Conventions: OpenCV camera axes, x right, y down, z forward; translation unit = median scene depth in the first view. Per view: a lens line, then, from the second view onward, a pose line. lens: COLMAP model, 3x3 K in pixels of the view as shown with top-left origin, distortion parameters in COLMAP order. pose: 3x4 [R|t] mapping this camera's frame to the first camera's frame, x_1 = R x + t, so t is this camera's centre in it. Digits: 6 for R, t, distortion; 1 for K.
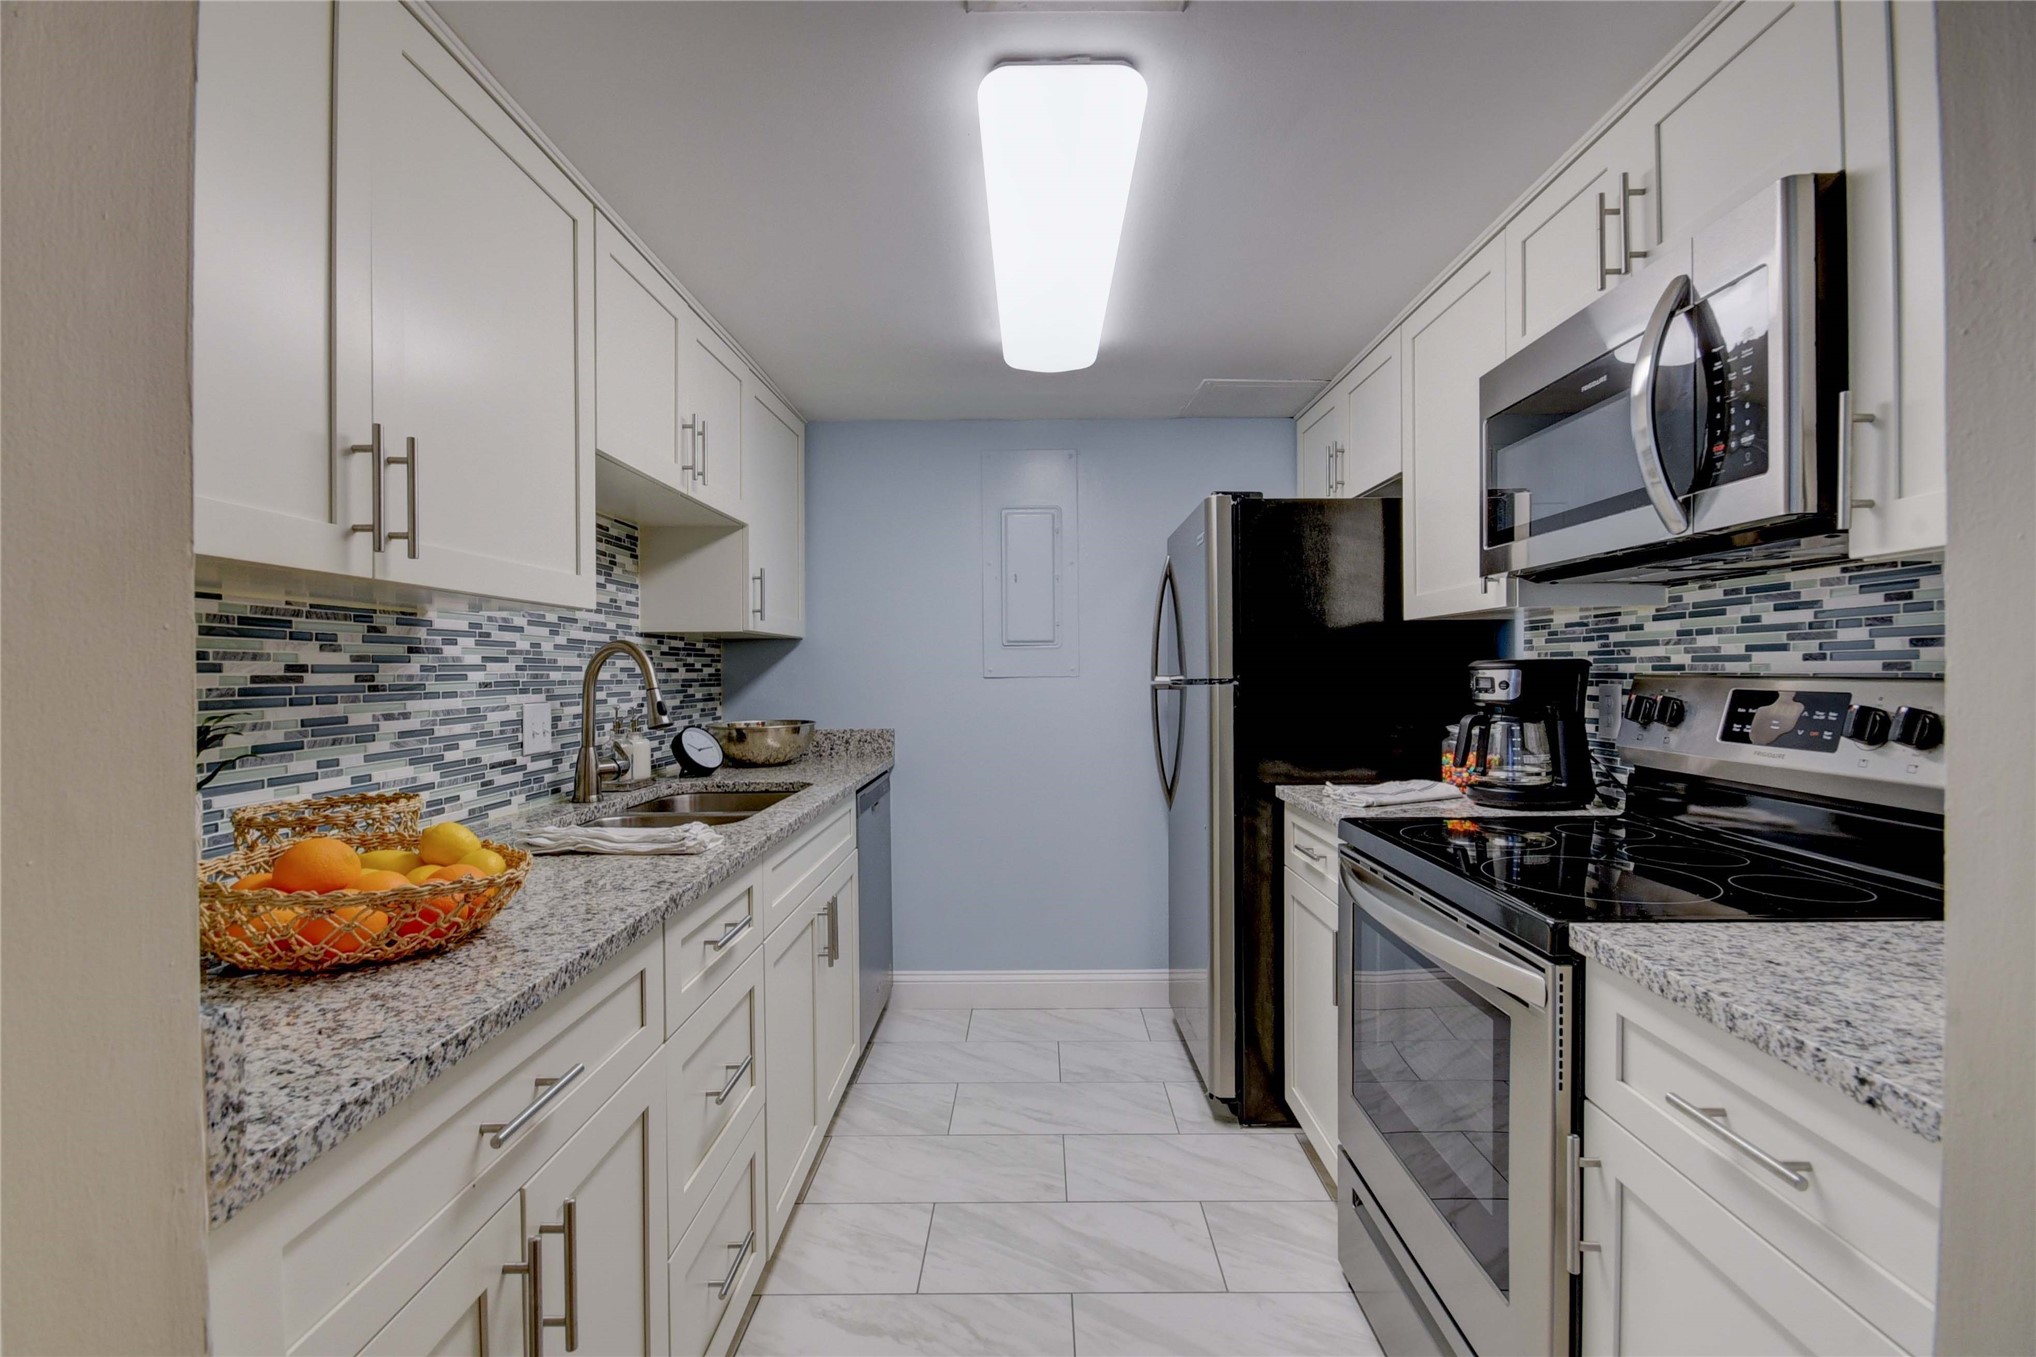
lens RADIAL K [[912.7, 0, 1037.3], [0, 912.7, 680.0], [0, 0, 1]] dist [-0.000259, 0.000219]
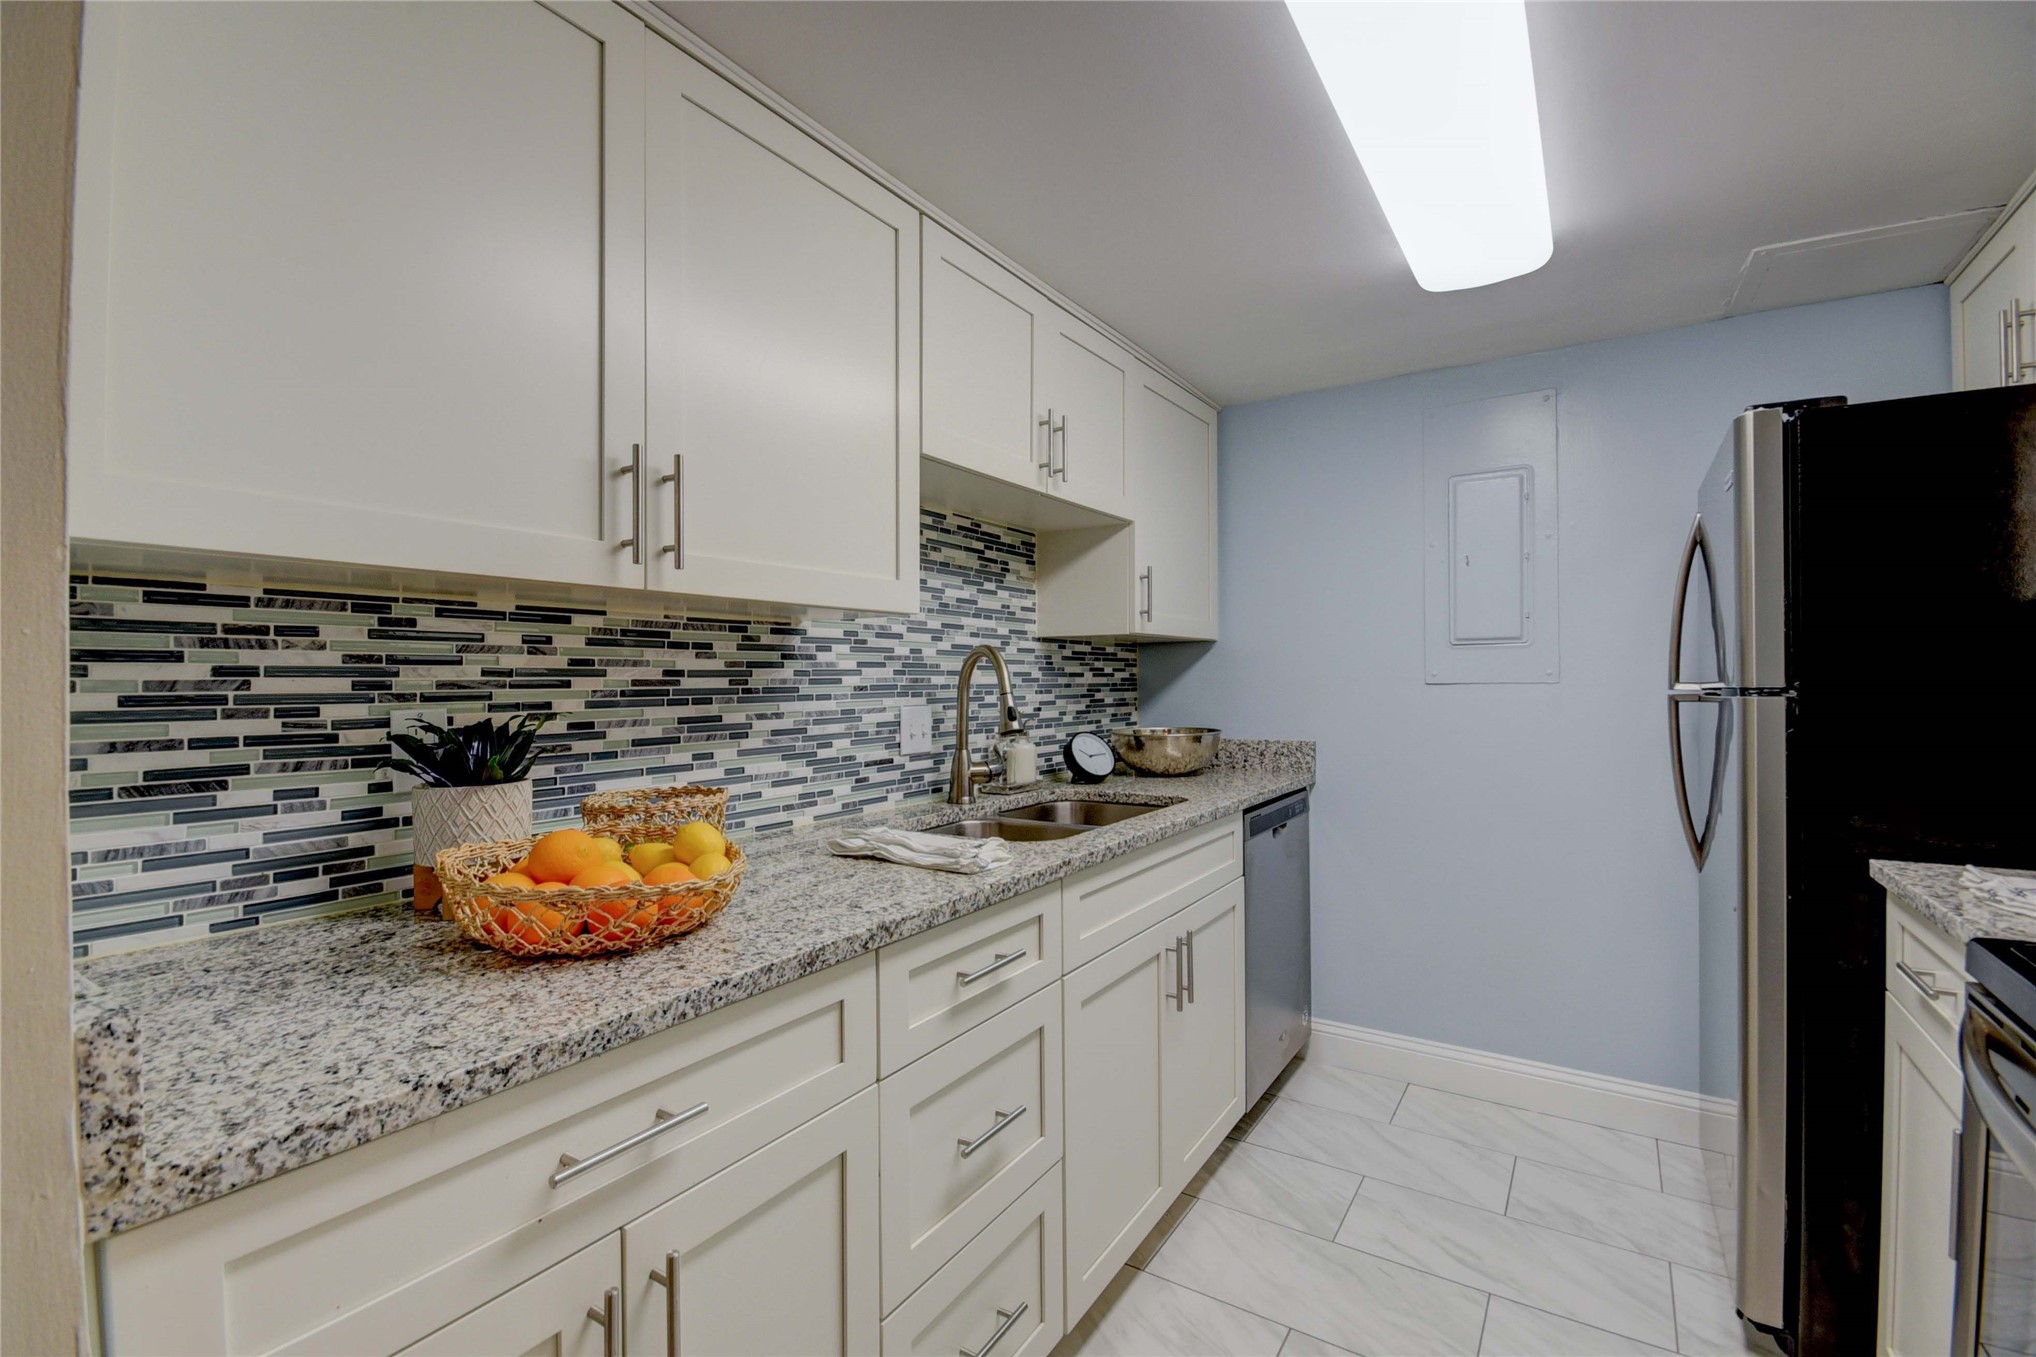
lens RADIAL K [[899.6, 0, 1028.3], [0, 899.6, 678.1], [0, 0, 1]] dist [0.000516, -0.007560]
pose [[0.840799, 0.001999, -0.541344, 0.139822], [-0.005633, 0.999971, -0.005056, -0.002520], [0.541319, 0.007300, 0.840786, 0.220671]]
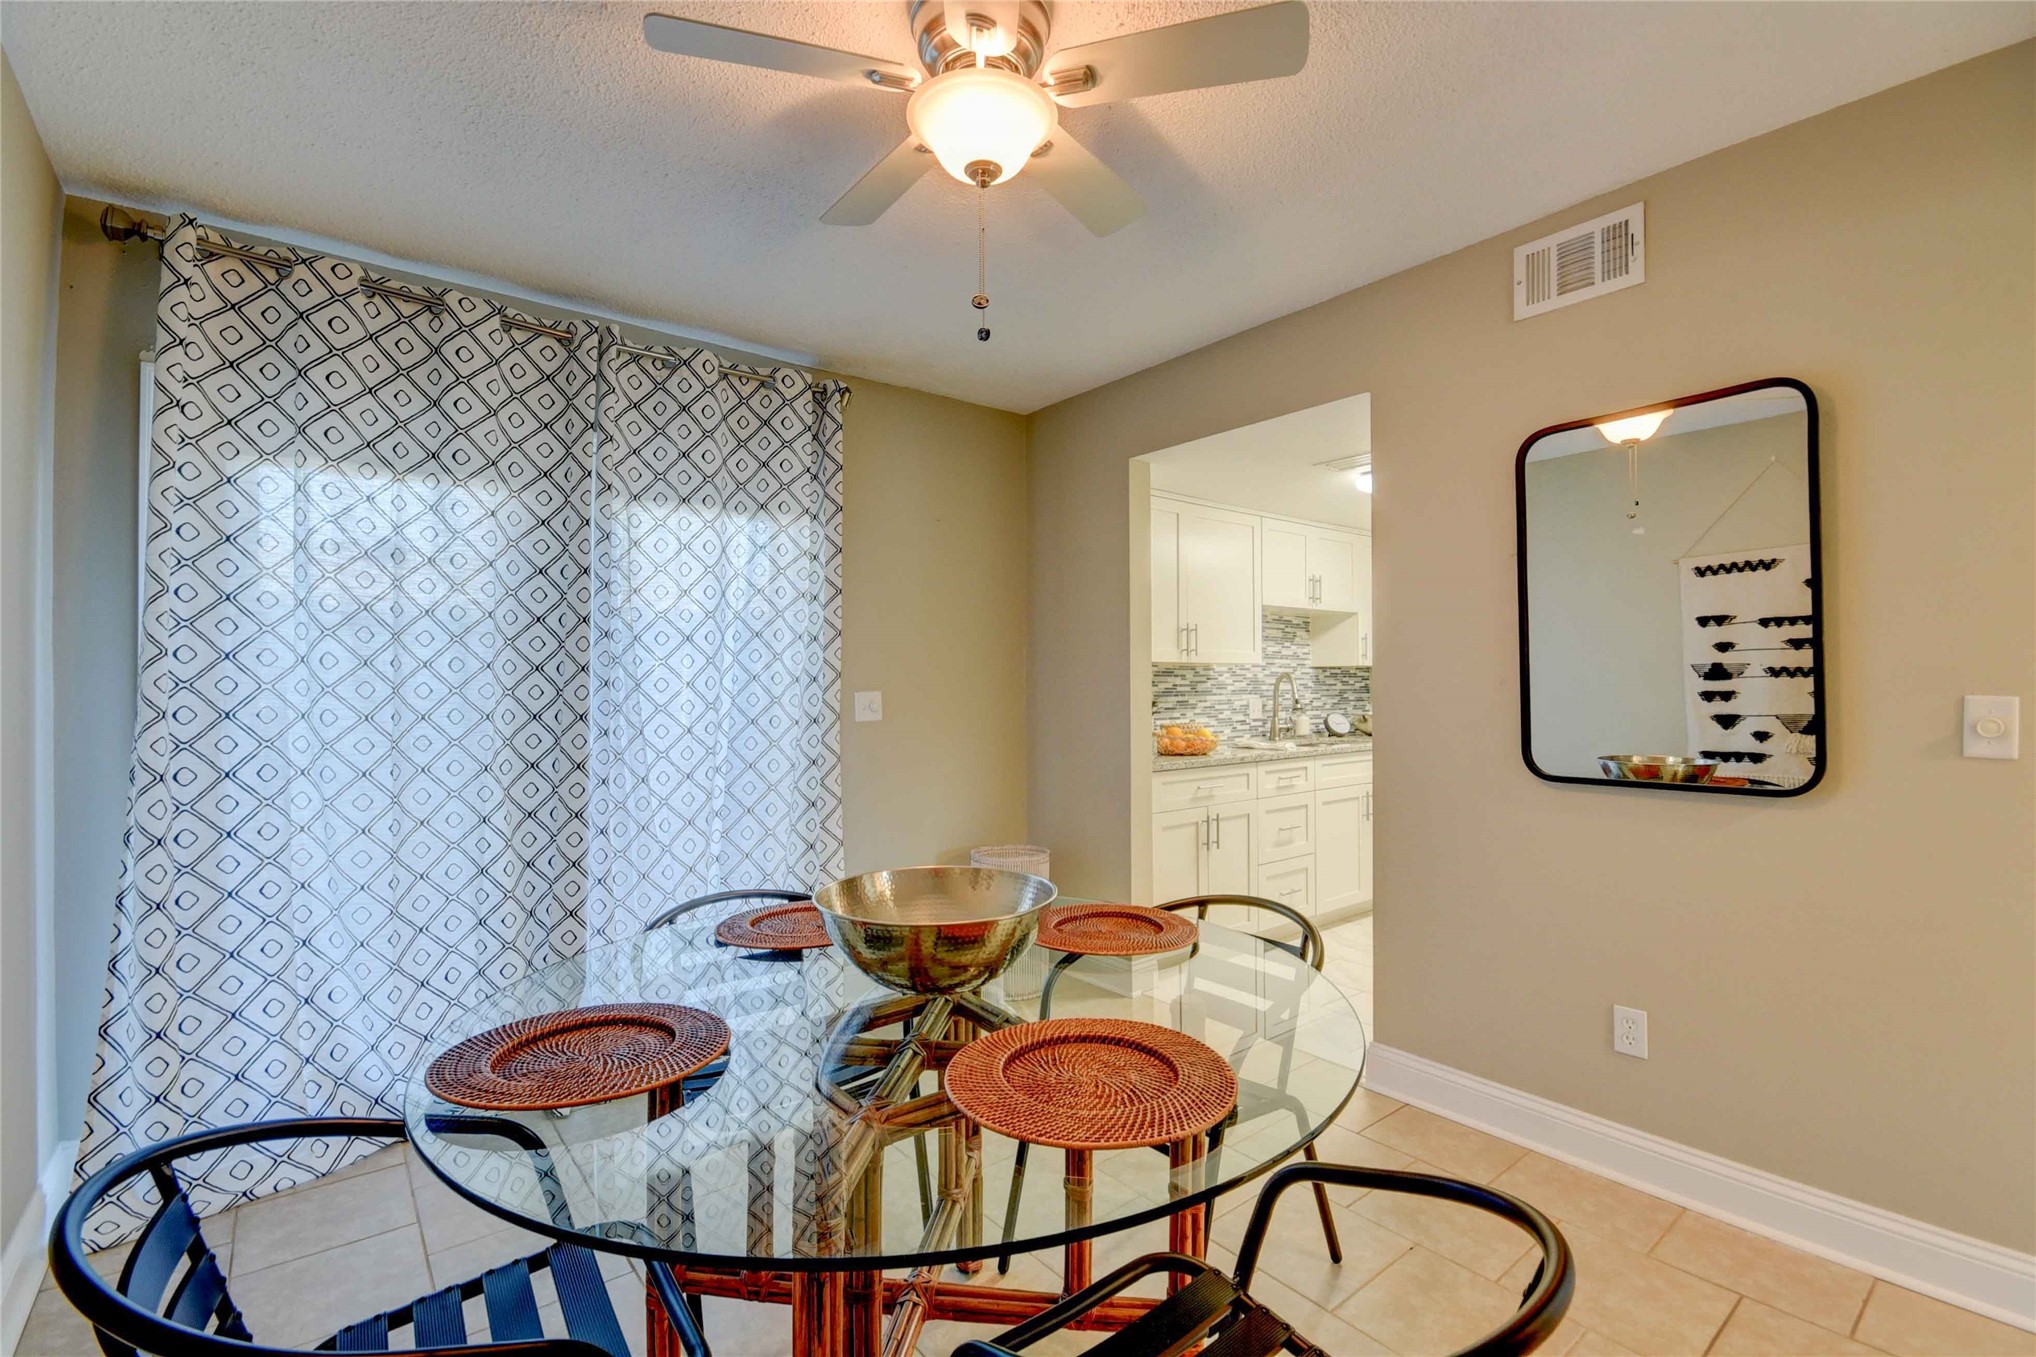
lens RADIAL K [[912.7, 0, 1037.3], [0, 912.7, 680.0], [0, 0, 1]] dist [-0.000259, 0.000219]
pose [[0.639241, -0.002773, -0.769001, 1.108786], [-0.005540, 0.999951, -0.008211, -0.001641], [0.768987, 0.009509, 0.639194, -1.178399]]
